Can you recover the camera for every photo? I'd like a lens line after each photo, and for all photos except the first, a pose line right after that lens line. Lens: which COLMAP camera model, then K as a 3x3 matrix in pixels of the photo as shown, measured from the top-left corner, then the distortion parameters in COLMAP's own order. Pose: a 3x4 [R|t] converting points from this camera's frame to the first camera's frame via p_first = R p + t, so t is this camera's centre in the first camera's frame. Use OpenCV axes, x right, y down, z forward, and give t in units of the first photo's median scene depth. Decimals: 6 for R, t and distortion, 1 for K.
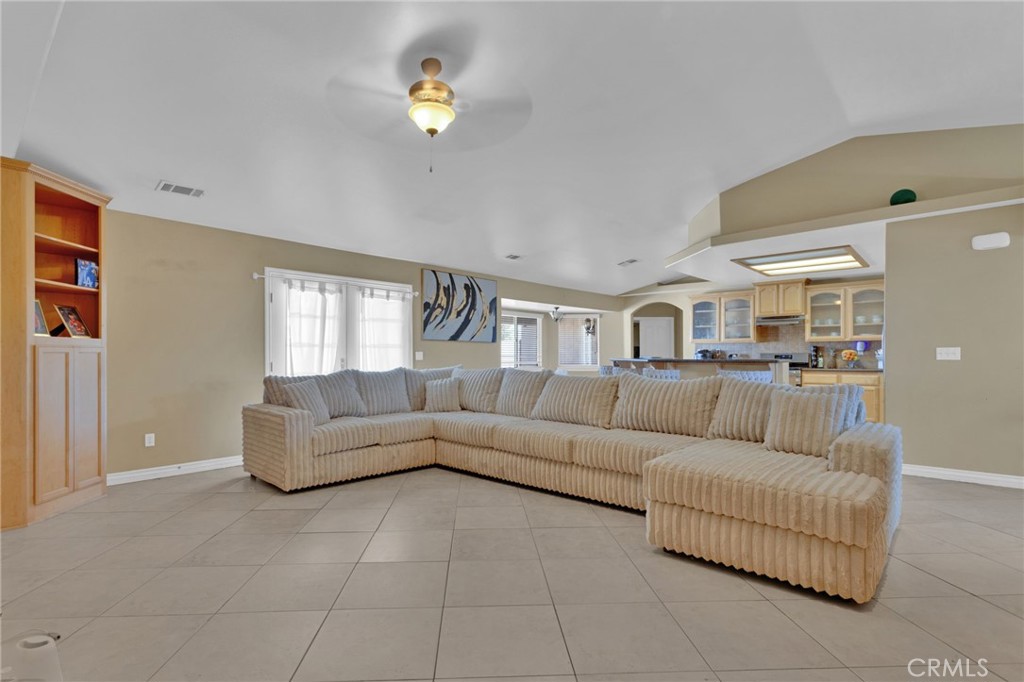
lens RADIAL K [[517.1, 0, 512.3], [0, 517.1, 352.7], [0, 0, 1]] dist [0.001831, 0.000513]
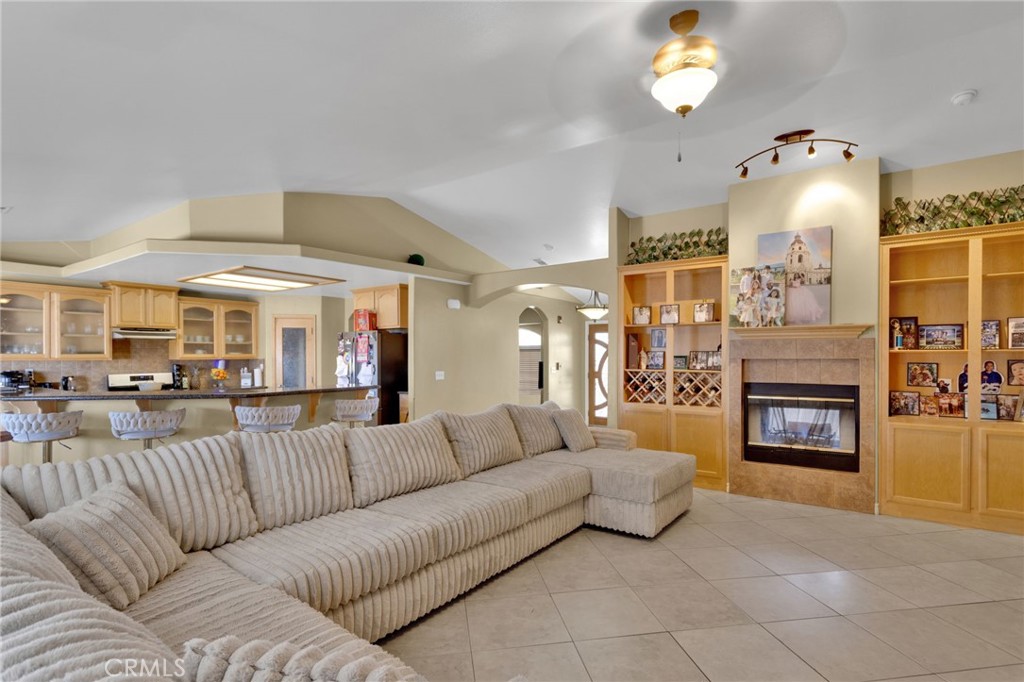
lens RADIAL K [[494.7, 0, 528.2], [0, 494.7, 357.6], [0, 0, 1]] dist [0.000464, 0.000141]
pose [[-0.120003, 0.000251, 0.992773, -0.330678], [-0.006175, 0.999980, -0.000999, -0.028011], [-0.992754, -0.006251, -0.119999, 0.517245]]
